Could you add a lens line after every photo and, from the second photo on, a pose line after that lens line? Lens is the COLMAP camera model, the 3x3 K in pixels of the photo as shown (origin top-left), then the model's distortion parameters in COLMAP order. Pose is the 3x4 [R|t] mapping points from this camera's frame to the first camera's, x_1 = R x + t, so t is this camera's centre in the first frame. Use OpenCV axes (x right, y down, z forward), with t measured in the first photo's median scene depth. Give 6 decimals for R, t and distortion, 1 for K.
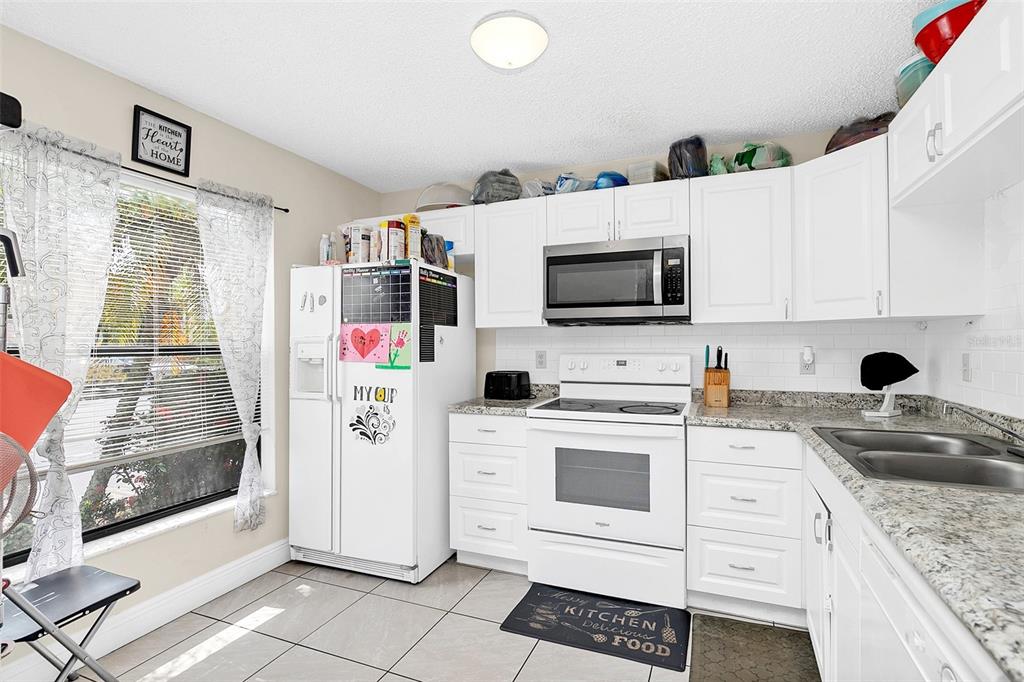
lens RADIAL K [[510.4, 0, 509.6], [0, 510.4, 356.2], [0, 0, 1]] dist [-0.004320, -0.000582]
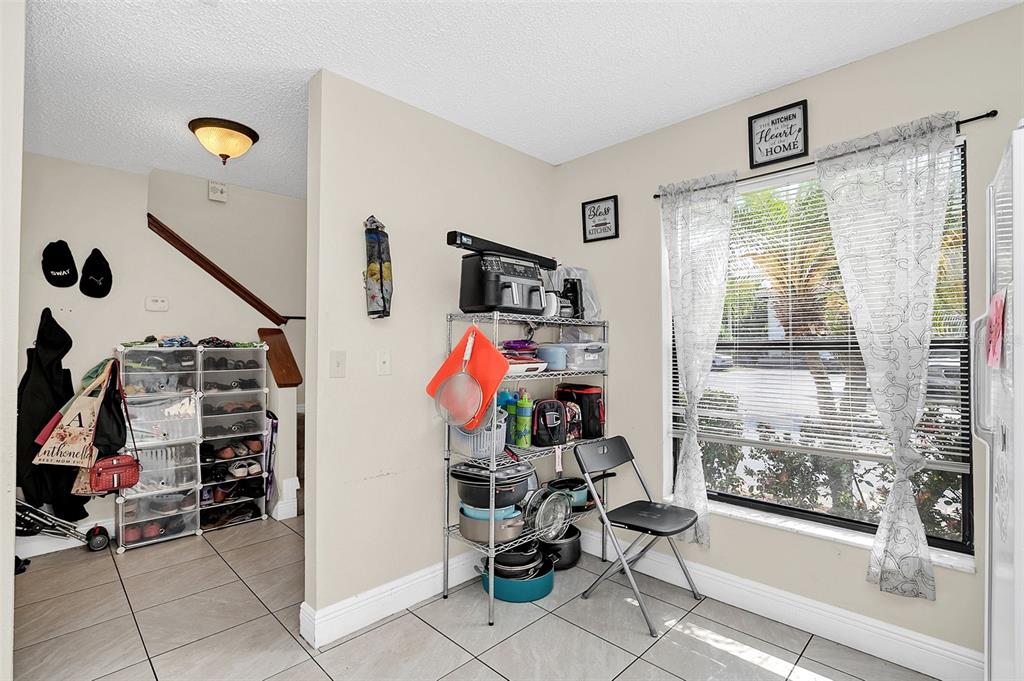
lens RADIAL K [[476.4, 0, 506.2], [0, 476.4, 340.5], [0, 0, 1]] dist [-0.004339, -0.000195]
pose [[-0.375730, 0.005021, -0.926716, 0.371867], [-0.007319, 0.999938, 0.008385, -0.022862], [0.926700, 0.009933, -0.375670, 0.845027]]
